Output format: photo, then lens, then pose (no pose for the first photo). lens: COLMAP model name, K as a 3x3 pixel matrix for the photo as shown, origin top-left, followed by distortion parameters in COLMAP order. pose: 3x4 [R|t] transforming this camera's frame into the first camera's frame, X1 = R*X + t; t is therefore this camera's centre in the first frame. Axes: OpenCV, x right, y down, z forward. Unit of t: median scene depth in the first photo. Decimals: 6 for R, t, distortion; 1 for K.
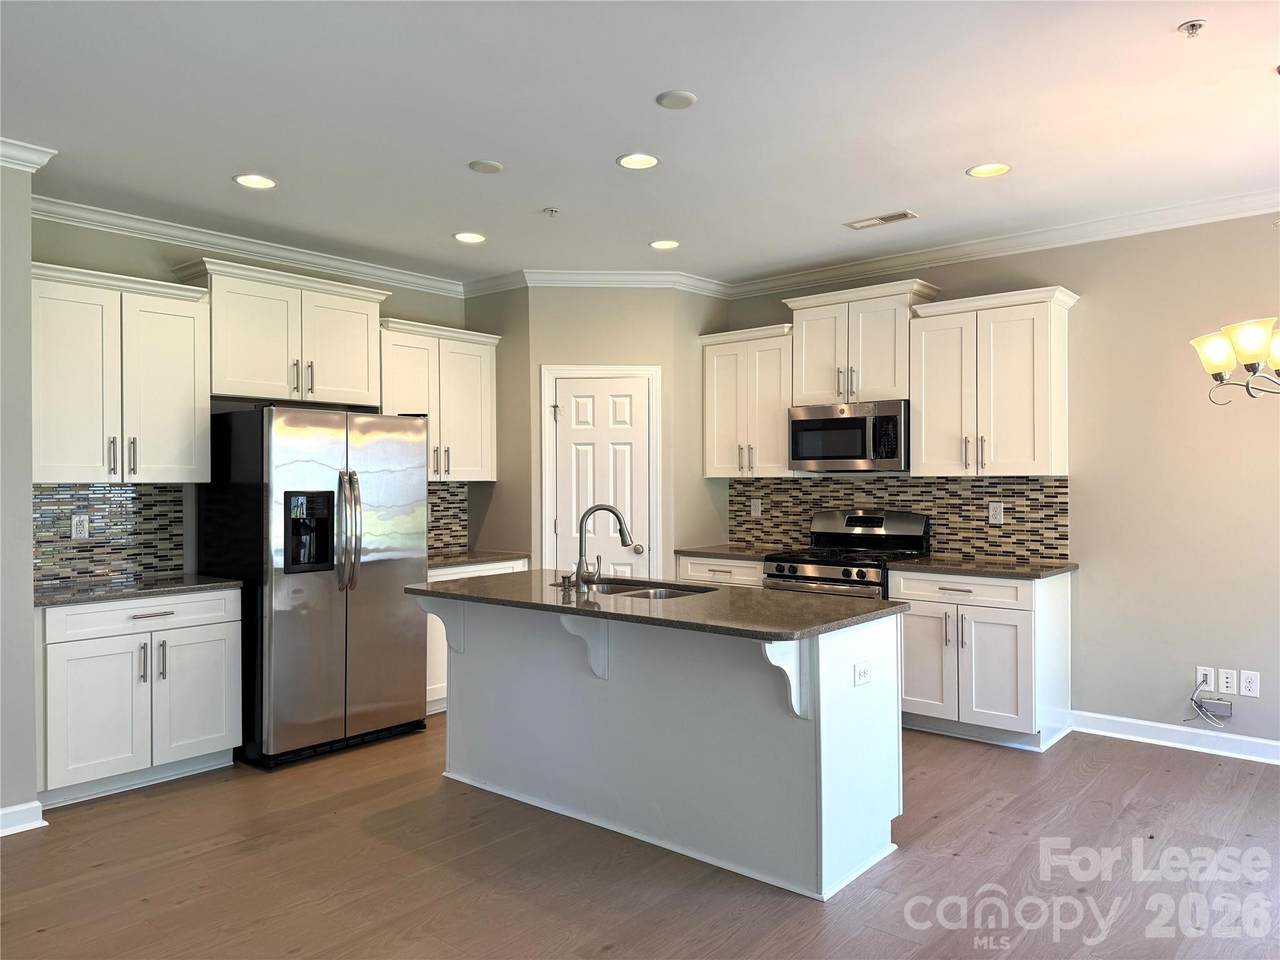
lens RADIAL K [[893.3, 0, 650.3], [0, 893.3, 485.0], [0, 0, 1]] dist [0.027304, -0.045188]
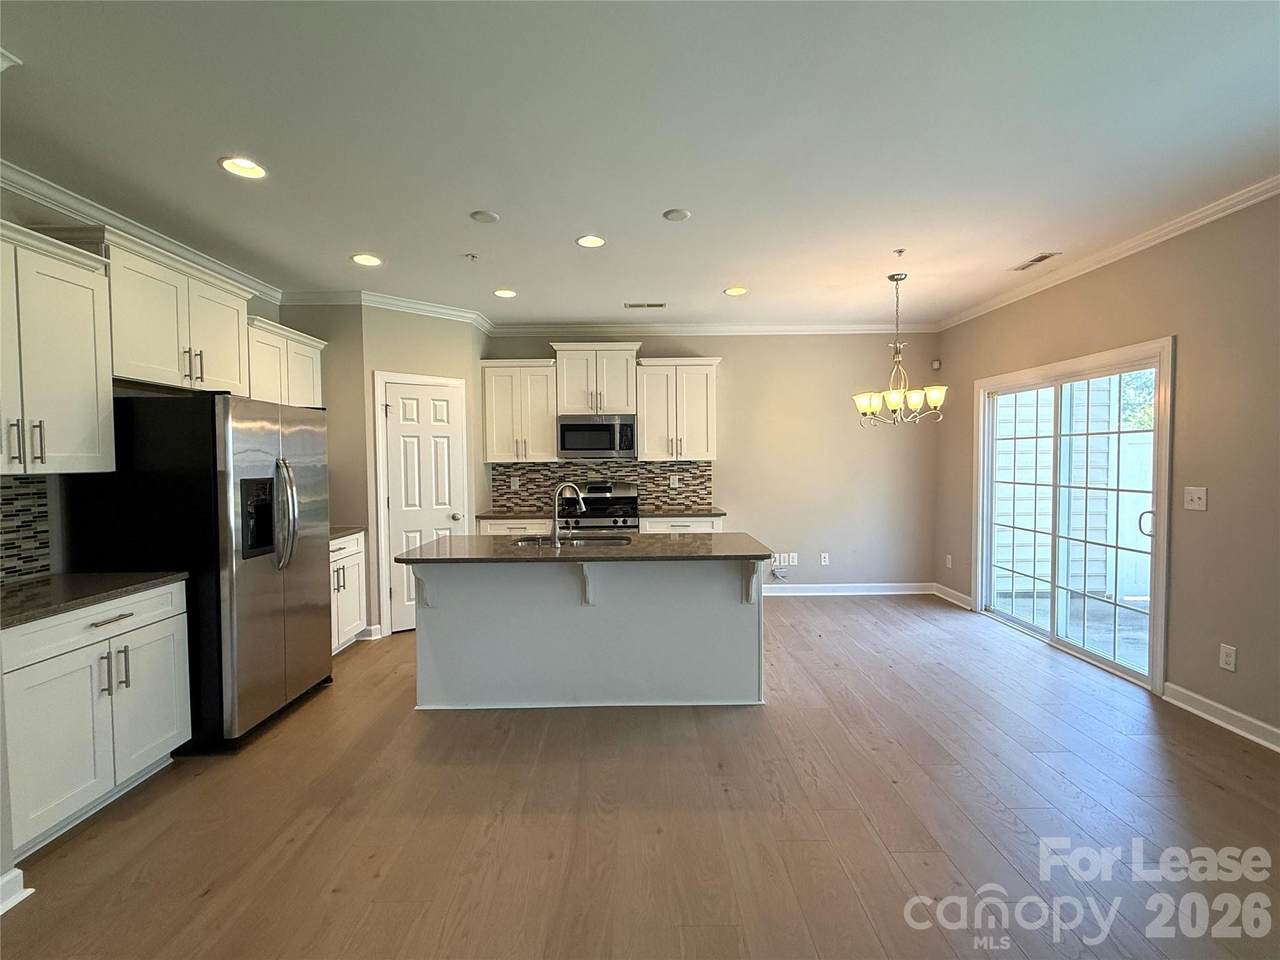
lens RADIAL K [[592.4, 0, 641.9], [0, 592.4, 478.5], [0, 0, 1]] dist [-0.014507, 0.003631]
pose [[0.752800, -0.024375, 0.657798, -0.426599], [0.010349, 0.999629, 0.025197, -0.004719], [-0.658168, -0.012161, 0.752773, 0.166592]]
